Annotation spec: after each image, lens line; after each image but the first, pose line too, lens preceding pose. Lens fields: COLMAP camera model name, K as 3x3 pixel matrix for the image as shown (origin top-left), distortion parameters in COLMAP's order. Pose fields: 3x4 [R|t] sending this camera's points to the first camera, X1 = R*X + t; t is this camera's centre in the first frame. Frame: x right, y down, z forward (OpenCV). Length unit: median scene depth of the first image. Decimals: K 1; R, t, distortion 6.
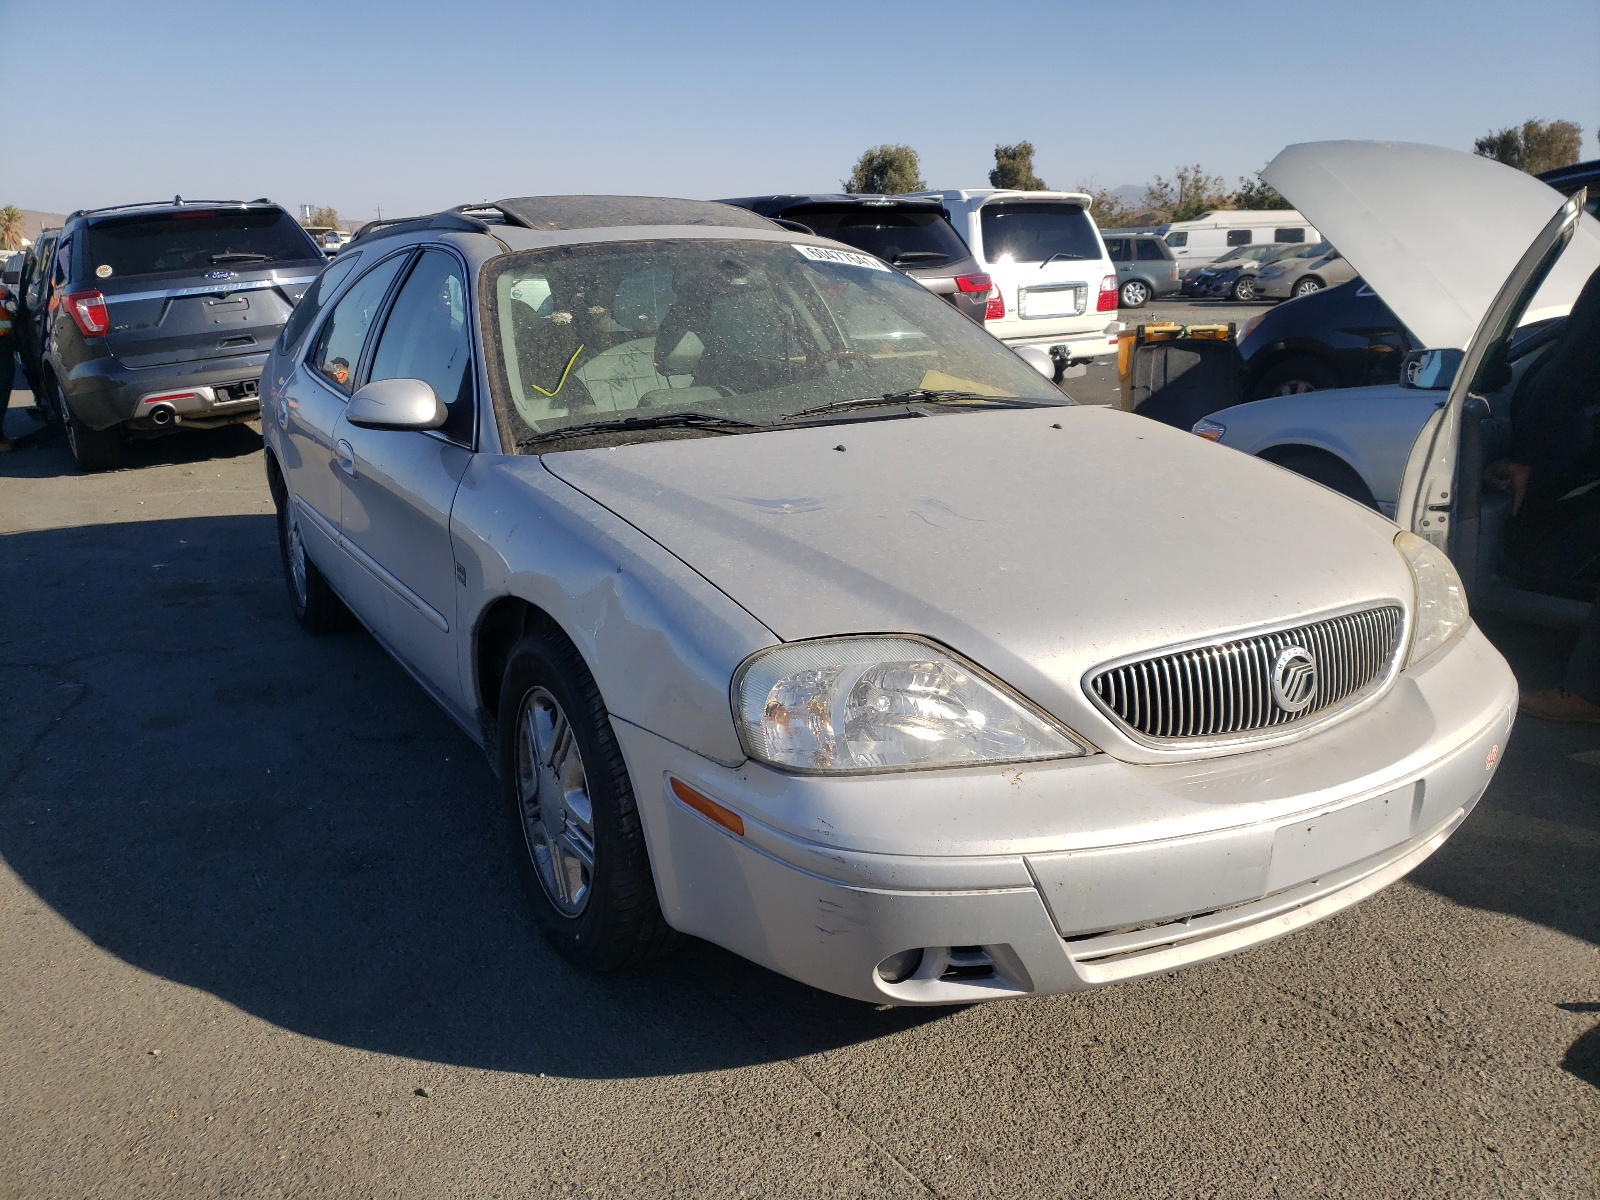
lens RADIAL K [[1303.2, 0, 800.0], [0, 1303.2, 600.0], [0, 0, 1]] dist [0.006593, 0.005356]
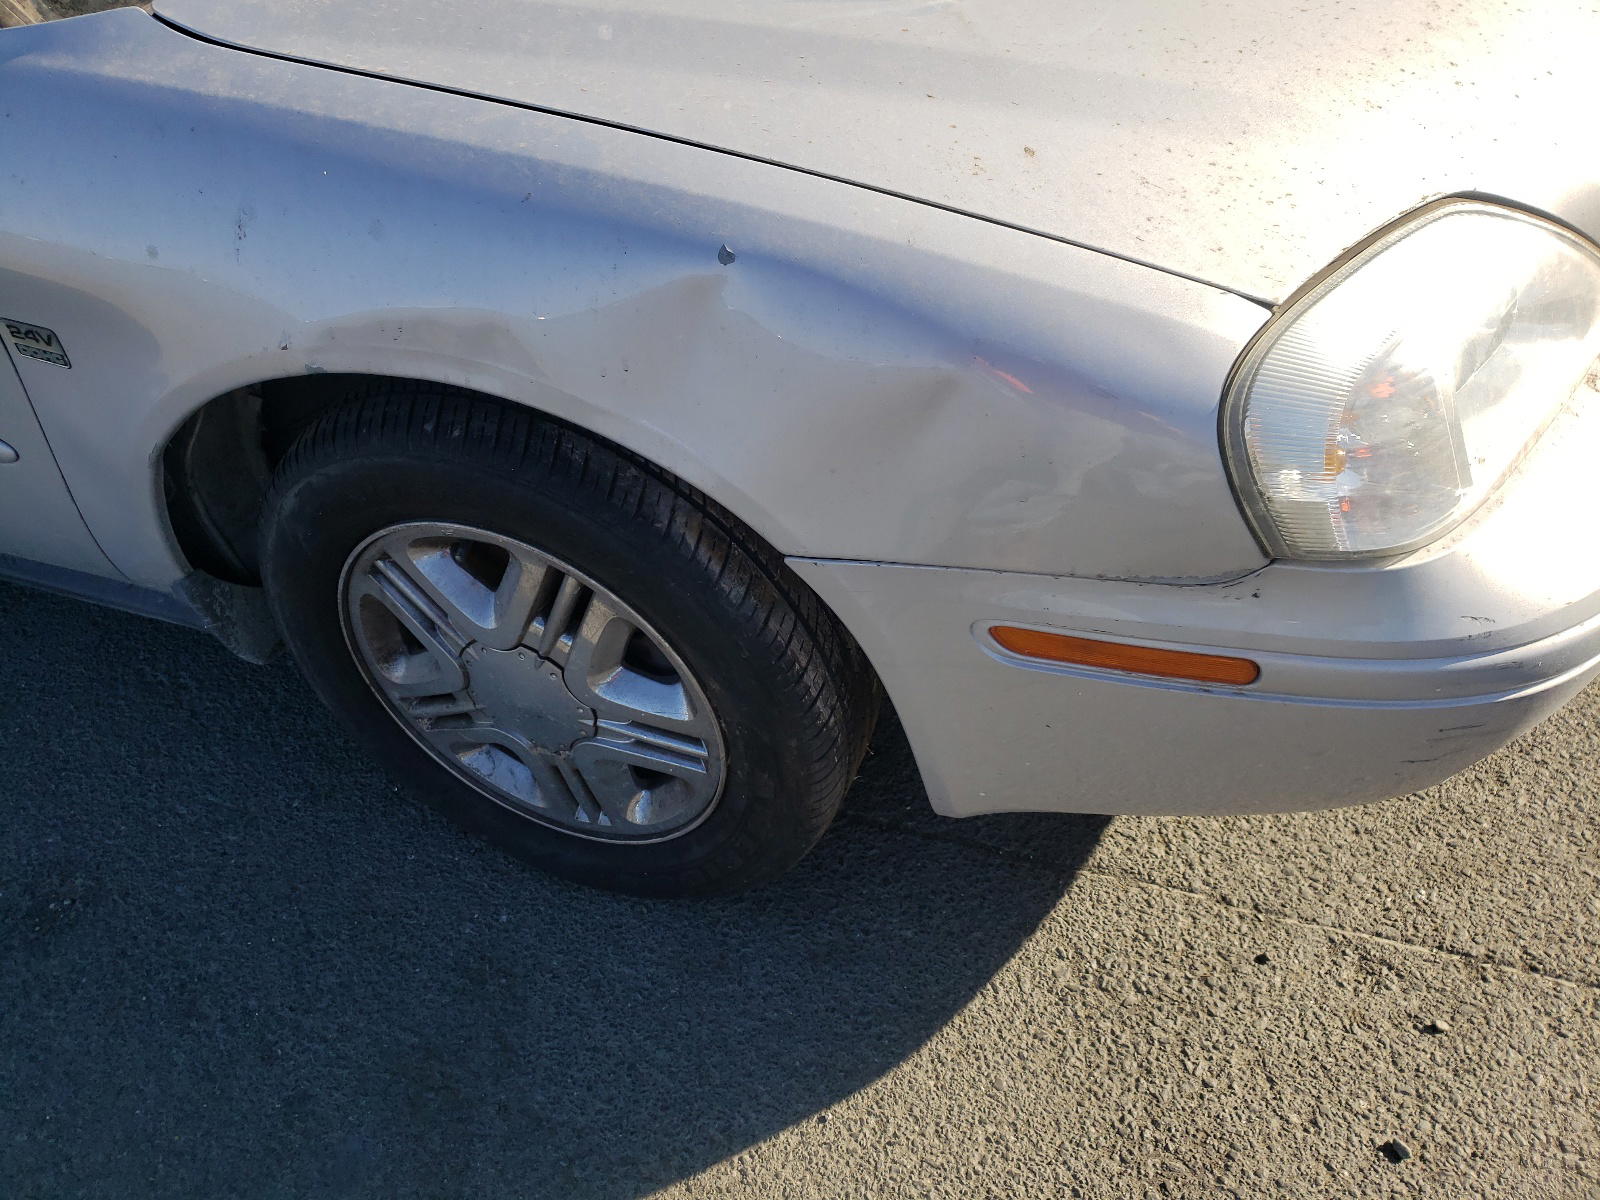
lens RADIAL K [[1303.2, 0, 800.0], [0, 1303.2, 600.0], [0, 0, 1]] dist [0.006593, 0.005356]
pose [[0.794162, -0.458837, 0.398465, -0.329767], [0.226291, 0.831813, 0.506833, -0.135124], [-0.564002, -0.312338, 0.764425, 0.609548]]
